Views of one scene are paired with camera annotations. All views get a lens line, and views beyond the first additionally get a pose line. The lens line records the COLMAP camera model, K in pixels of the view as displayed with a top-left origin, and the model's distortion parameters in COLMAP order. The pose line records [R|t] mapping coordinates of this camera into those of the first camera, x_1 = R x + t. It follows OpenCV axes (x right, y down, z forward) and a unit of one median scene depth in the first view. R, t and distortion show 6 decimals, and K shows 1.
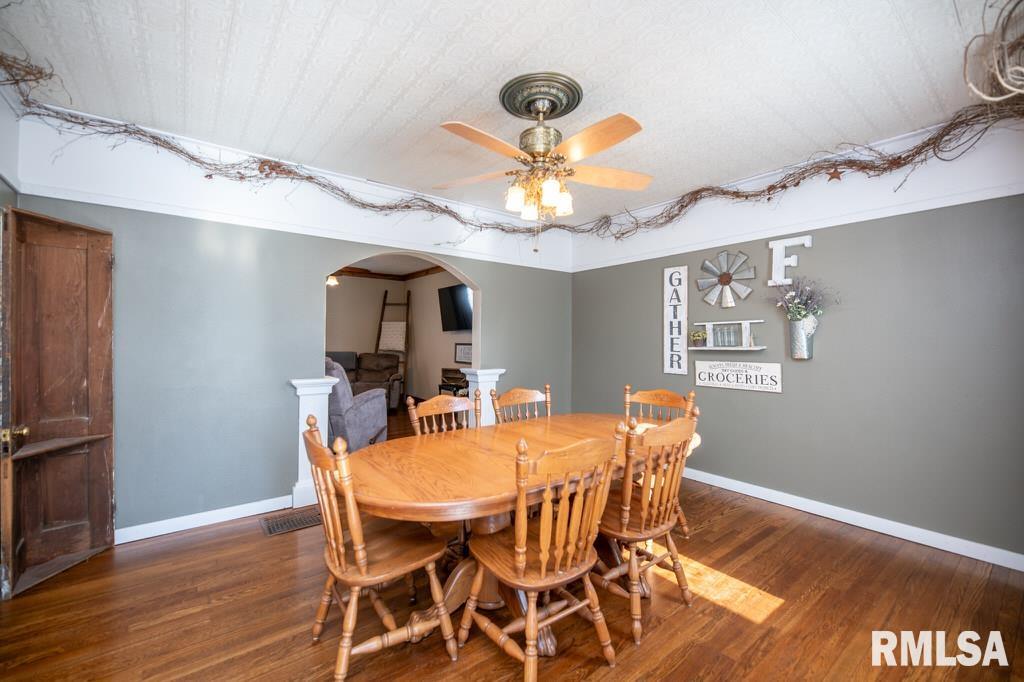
lens RADIAL K [[416.5, 0, 520.0], [0, 416.5, 337.3], [0, 0, 1]] dist [-0.000917, -0.000205]
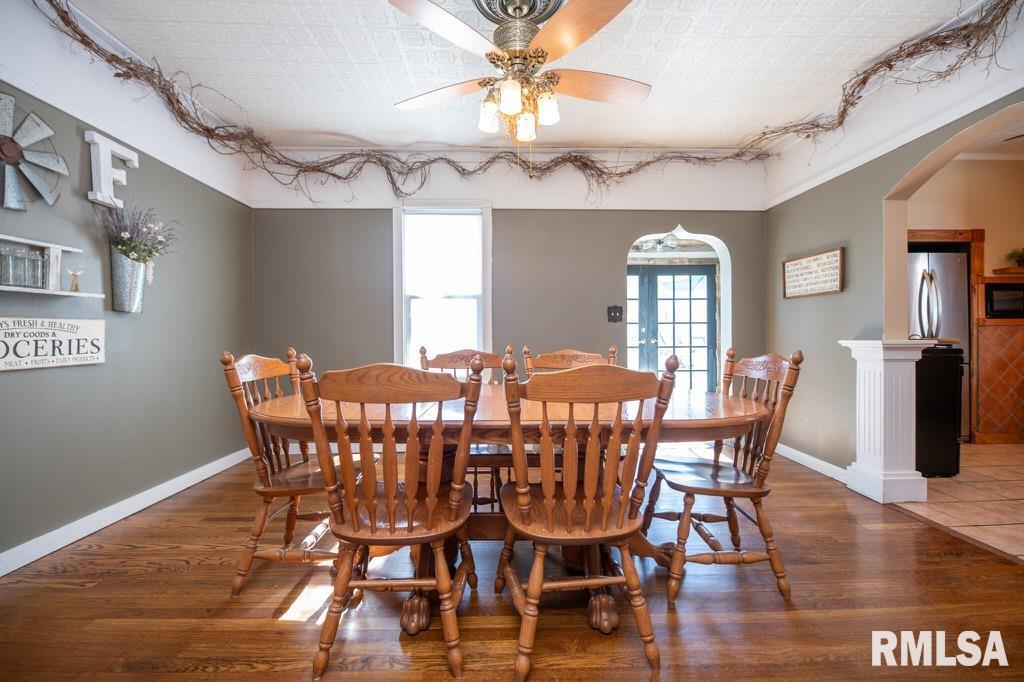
lens RADIAL K [[436.0, 0, 512.0], [0, 436.0, 341.0], [0, 0, 1]] dist [-0.000862, -0.000188]
pose [[-0.795730, -0.007743, 0.605603, -0.278245], [-0.003254, 0.999959, 0.008509, 0.074846], [-0.605643, 0.004800, -0.795722, 0.976459]]
